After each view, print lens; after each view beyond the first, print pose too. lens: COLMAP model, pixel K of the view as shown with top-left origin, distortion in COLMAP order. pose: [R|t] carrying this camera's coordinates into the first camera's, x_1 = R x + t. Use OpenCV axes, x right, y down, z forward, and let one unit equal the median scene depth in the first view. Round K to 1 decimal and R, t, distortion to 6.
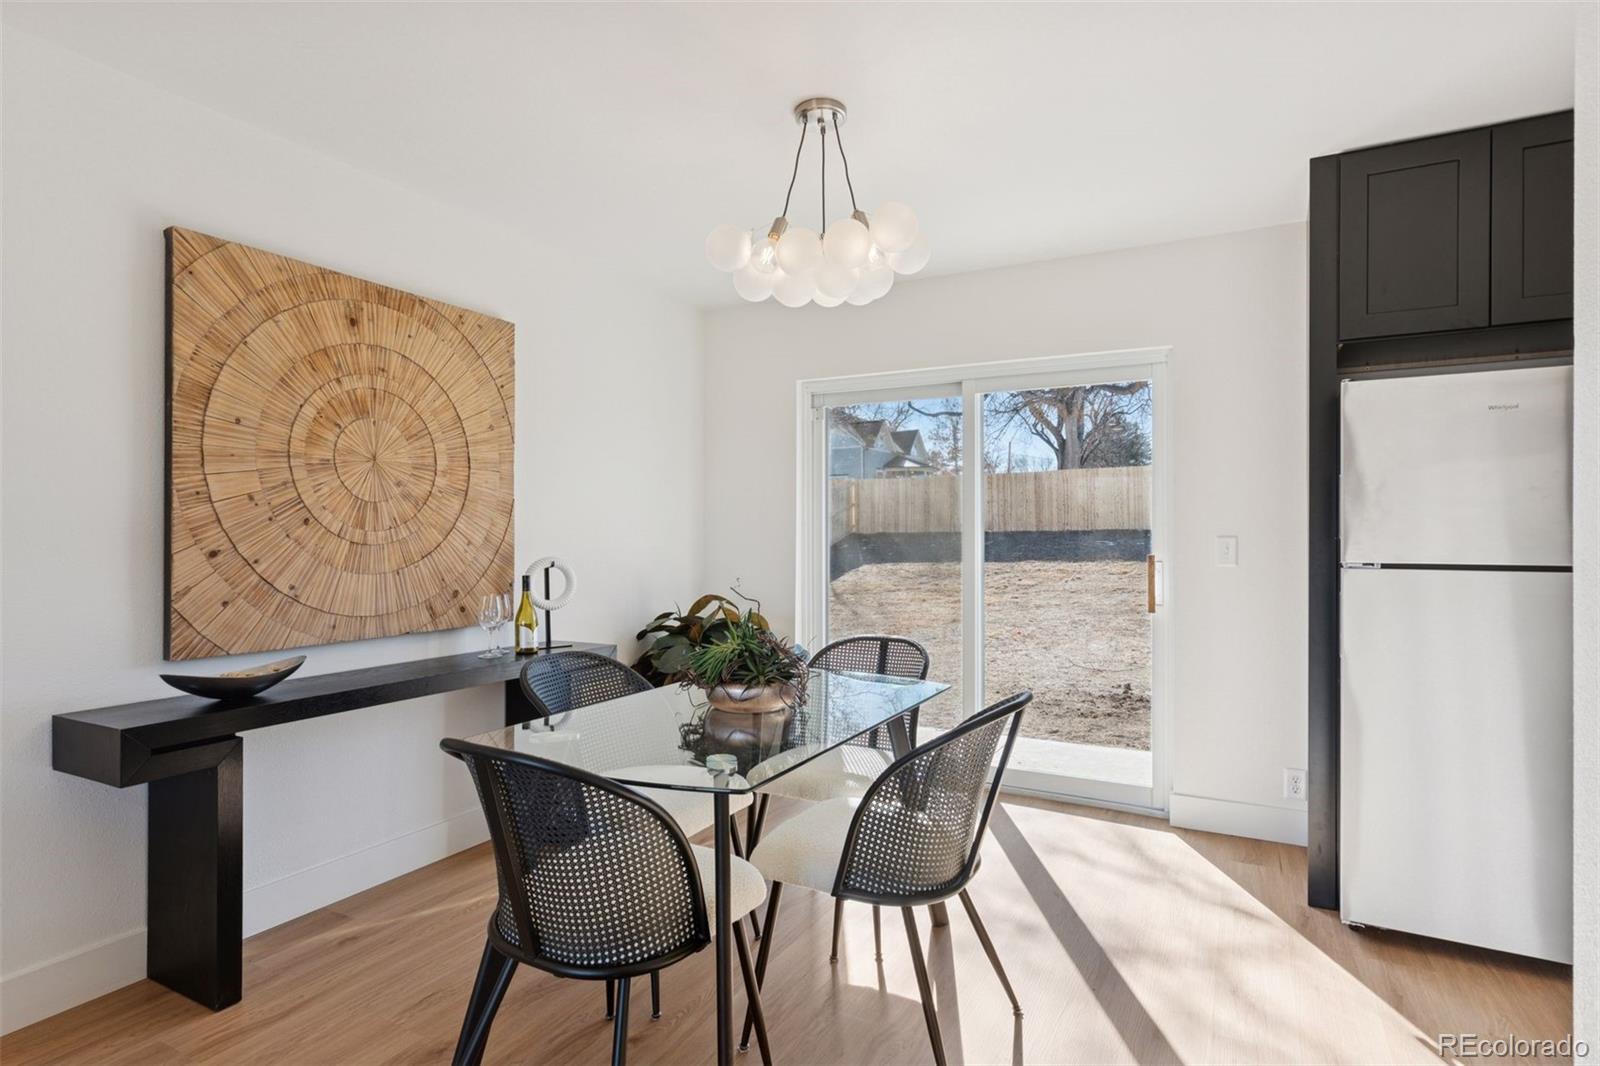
lens RADIAL K [[847.3, 0, 817.1], [0, 847.3, 531.3], [0, 0, 1]] dist [0.003913, 0.002651]
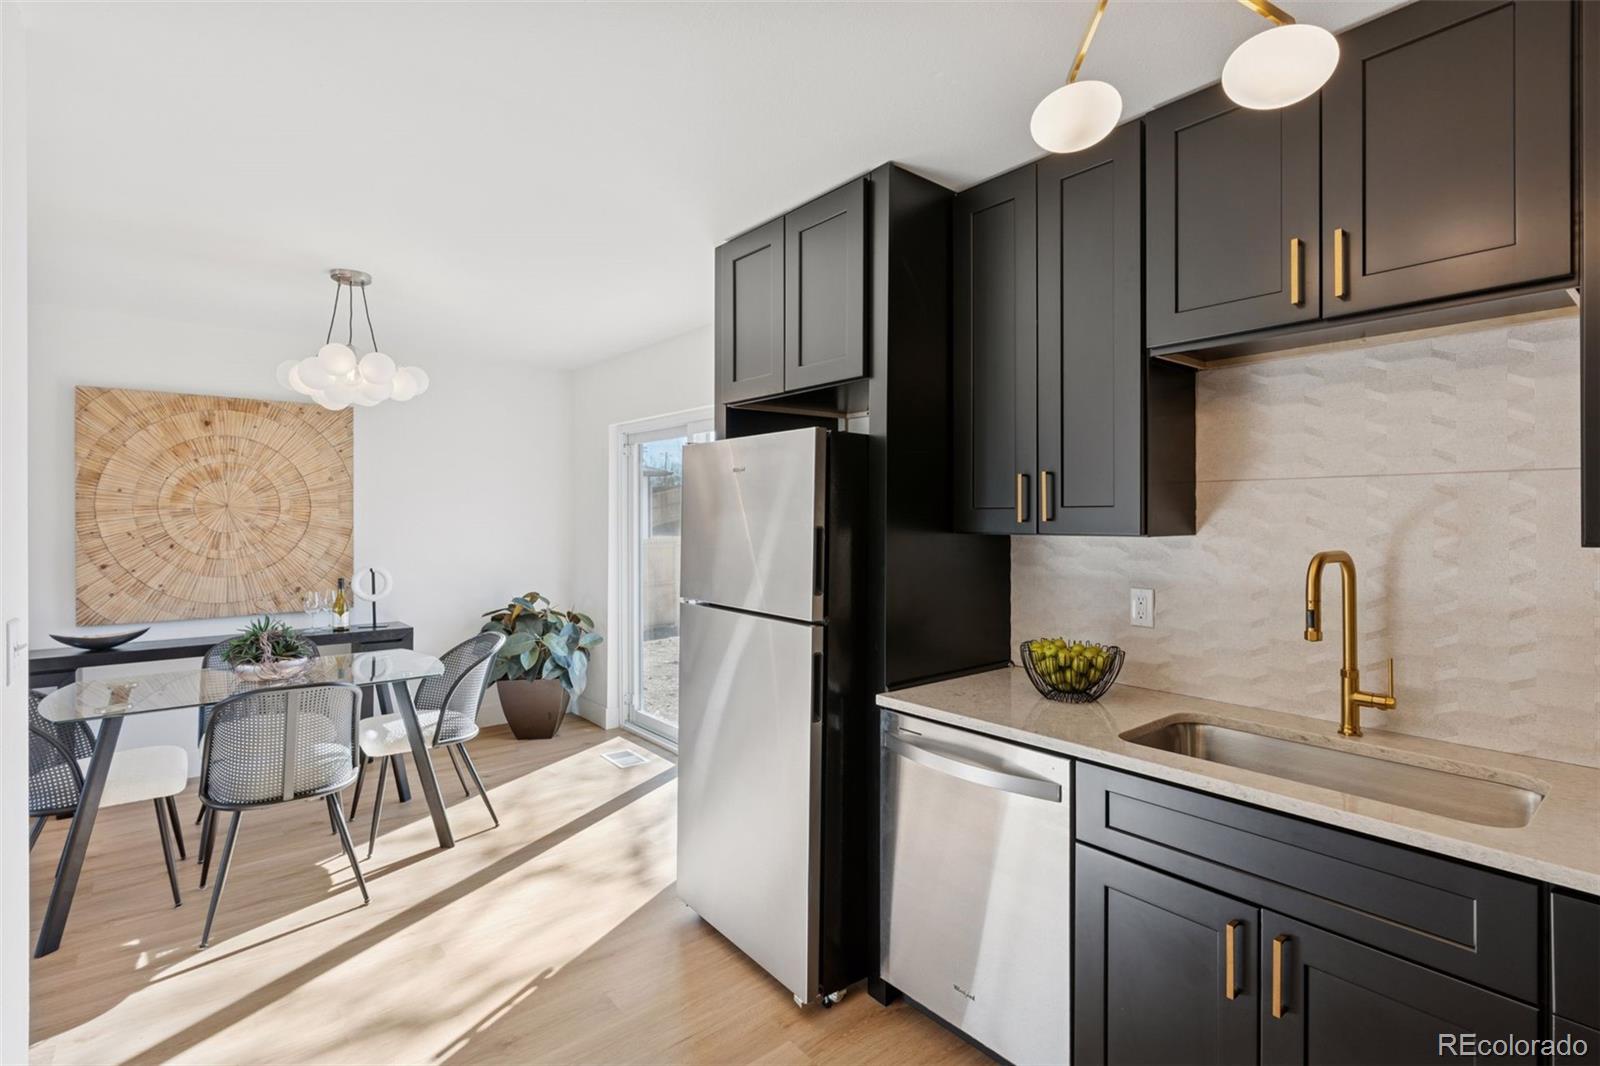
lens RADIAL K [[757.5, 0, 789.3], [0, 757.5, 516.0], [0, 0, 1]] dist [0.002622, -0.000559]
pose [[0.925655, 0.000259, -0.378370, 1.049405], [0.001623, 0.999988, 0.004654, -0.073426], [0.378366, -0.004922, 0.925643, 0.069896]]
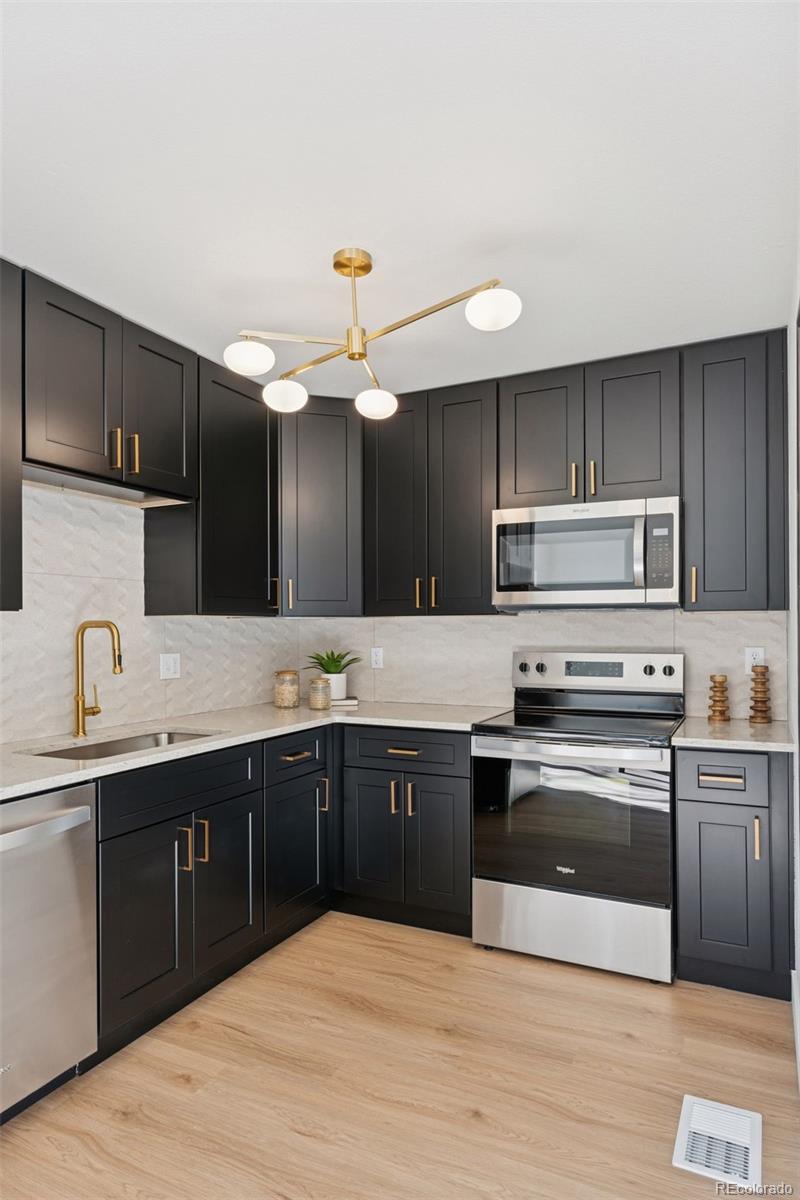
lens RADIAL K [[705.8, 0, 413.4], [0, 705.8, 627.0], [0, 0, 1]] dist [0.001621, 0.009621]
pose [[-0.037817, 0.004428, 0.999275, 0.303350], [0.001850, 0.999989, -0.004361, -0.029510], [-0.999283, 0.001684, -0.037825, 0.413711]]
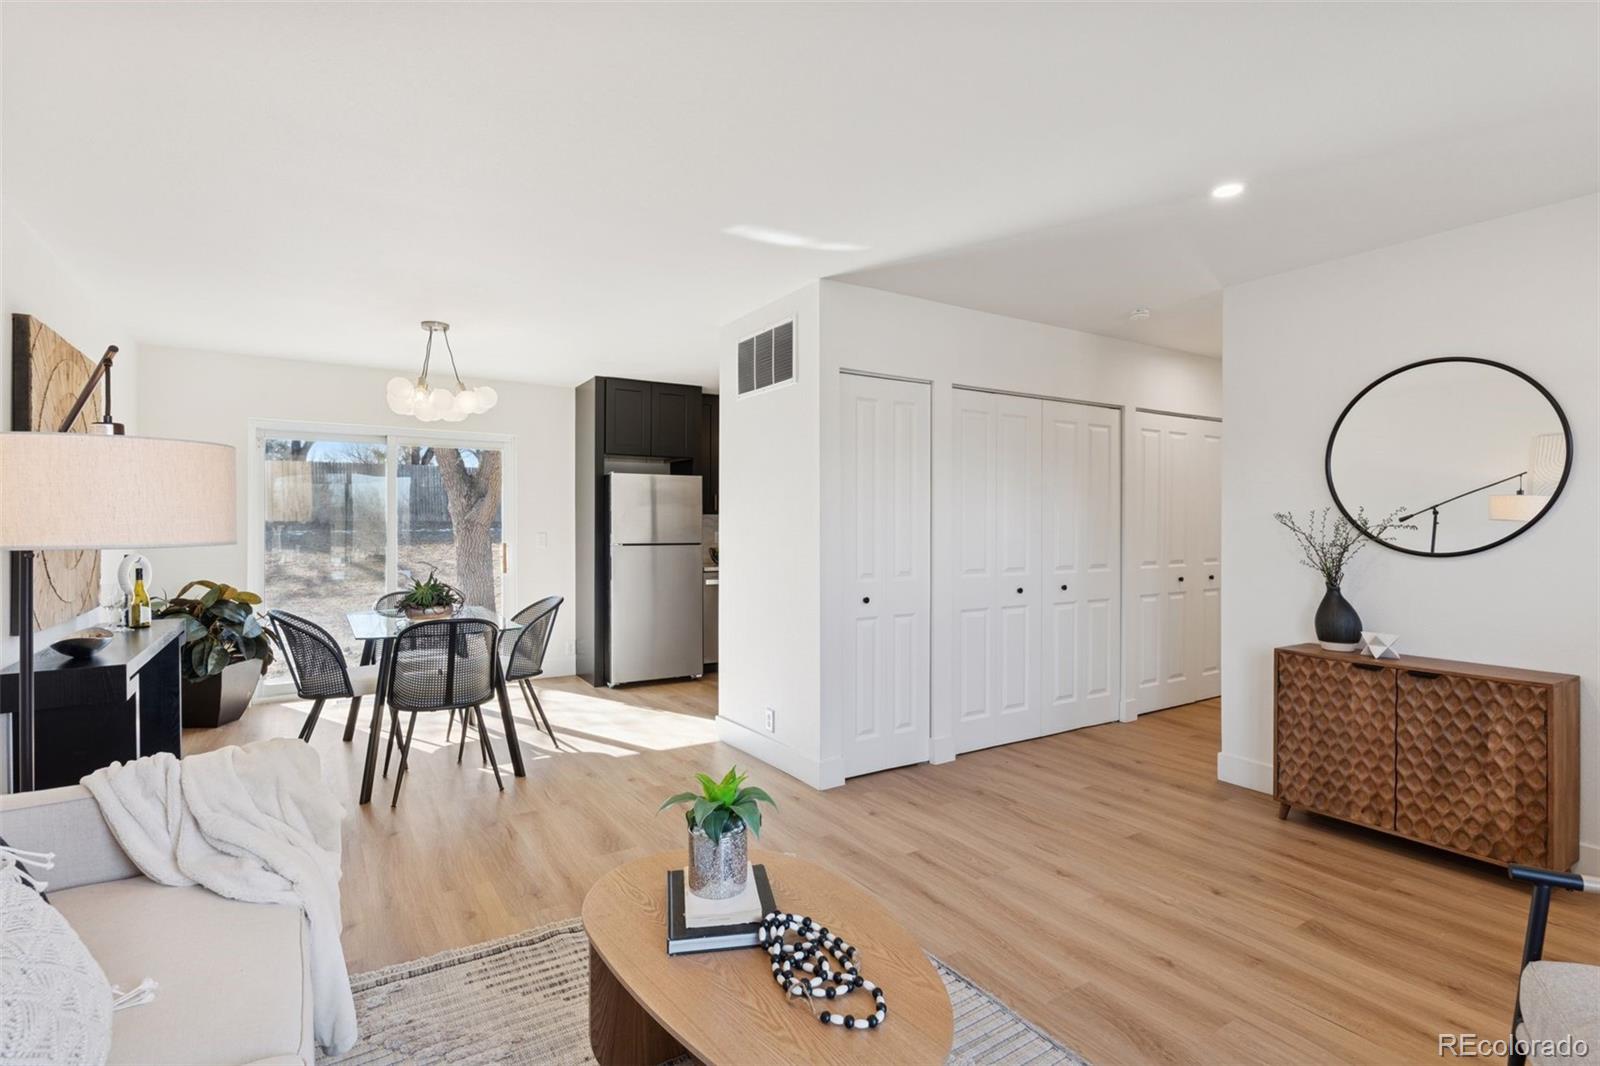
lens RADIAL K [[780.3, 0, 810.5], [0, 780.3, 522.1], [0, 0, 1]] dist [-0.009467, 0.000198]
pose [[0.486572, 0.000130, 0.873641, -1.032358], [-0.003878, 0.999990, 0.002011, -0.030647], [-0.873632, -0.004367, 0.486567, -0.594327]]
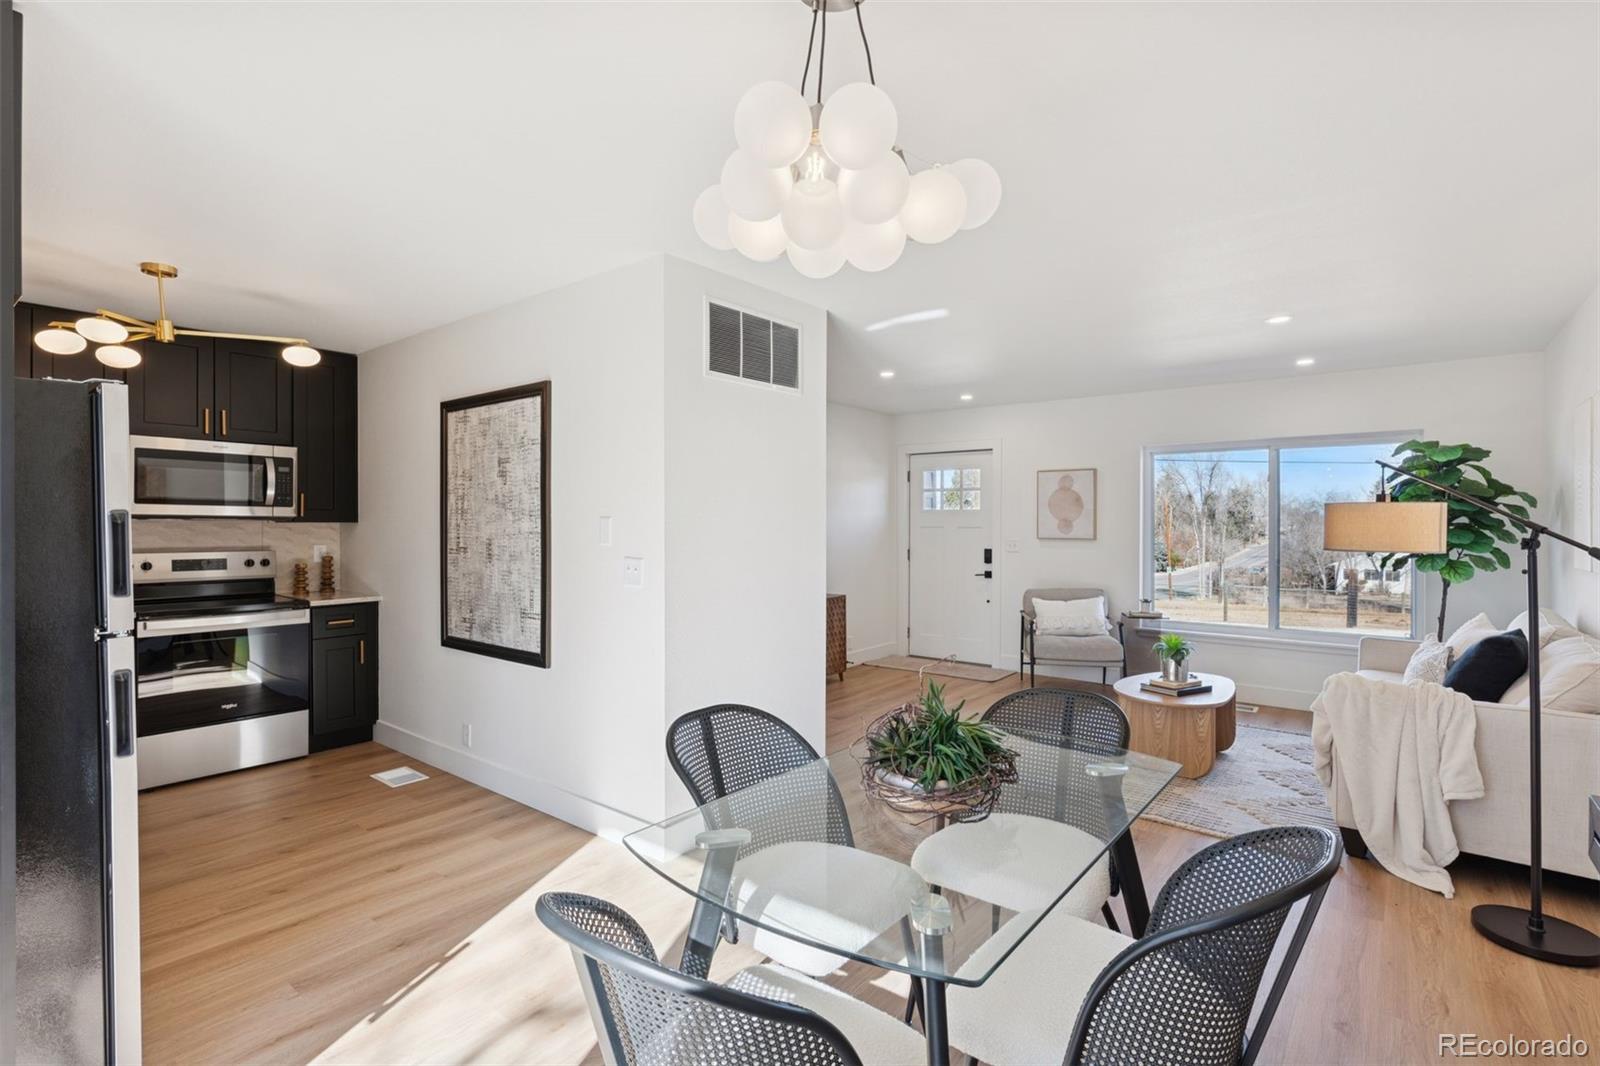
lens RADIAL K [[757.5, 0, 795.3], [0, 757.5, 522.3], [0, 0, 1]] dist [0.002622, -0.000559]
pose [[-0.981945, -0.002491, 0.189150, -0.076640], [-0.003108, 0.999991, -0.002966, -0.053376], [-0.189140, -0.003500, -0.981944, 1.391143]]
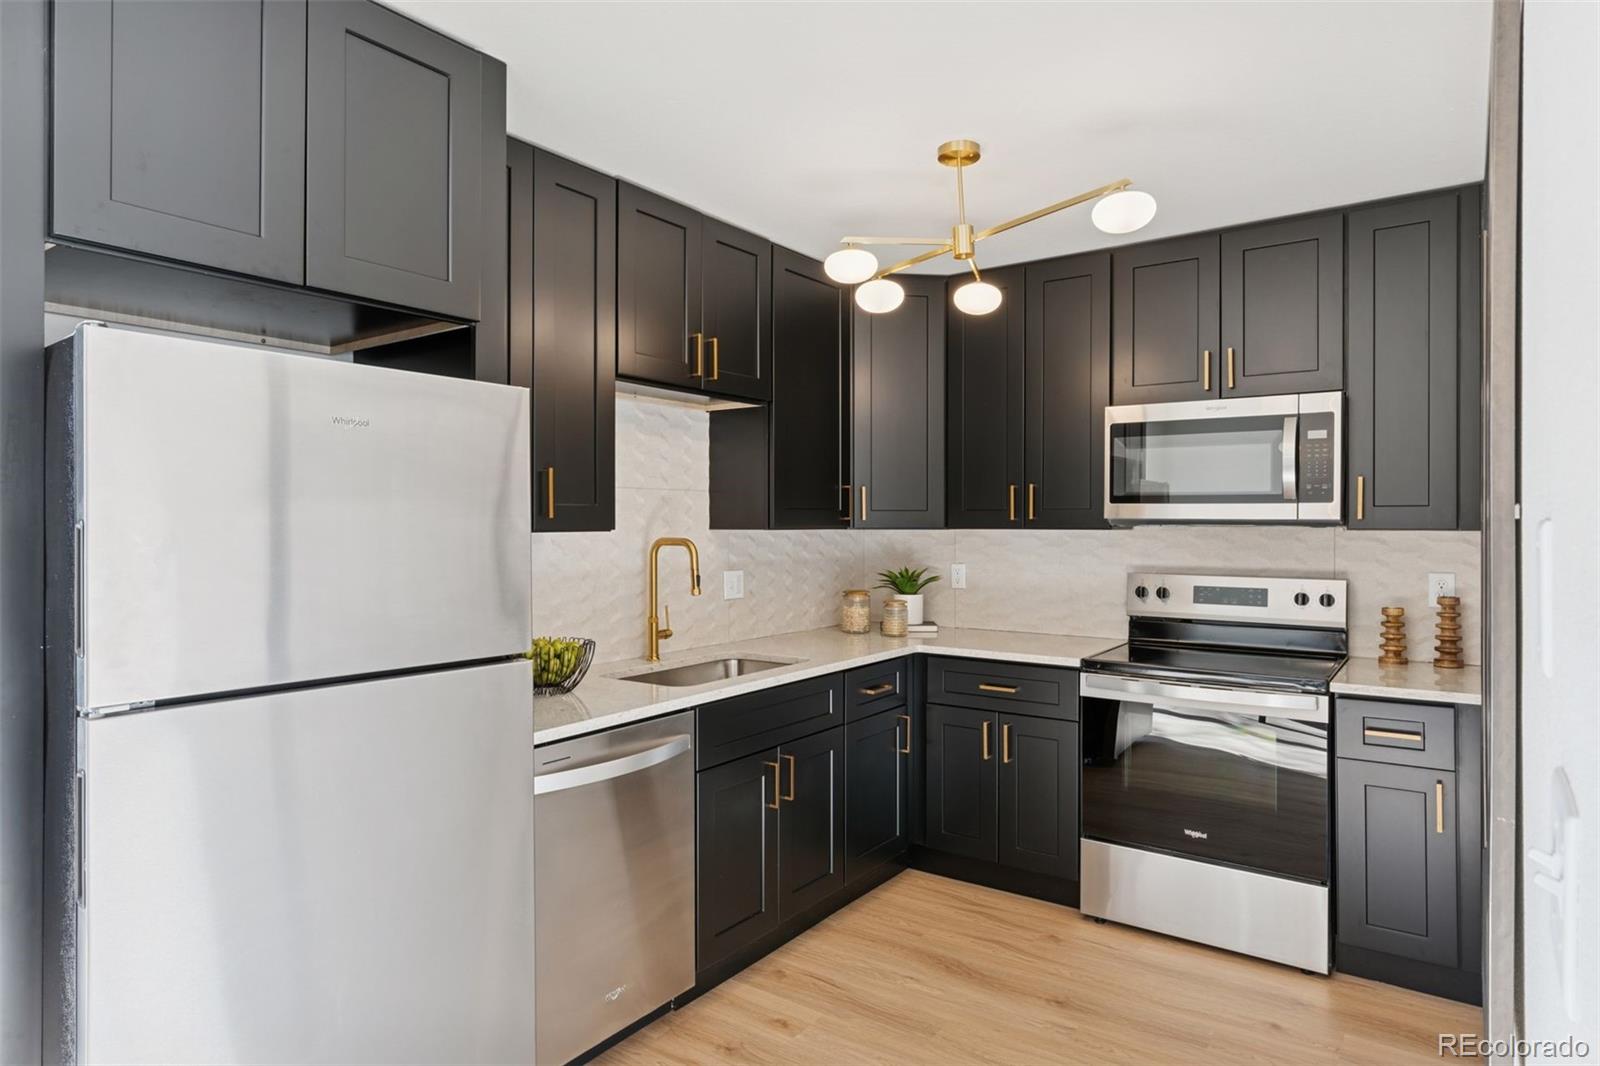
lens RADIAL K [[941.0, 0, 820.1], [0, 941.0, 517.1], [0, 0, 1]] dist [0.001621, 0.009621]
pose [[0.113171, 0.005614, 0.993560, 0.121164], [-0.004566, 0.999976, -0.005130, -0.062317], [-0.993565, -0.003956, 0.113194, 0.481471]]
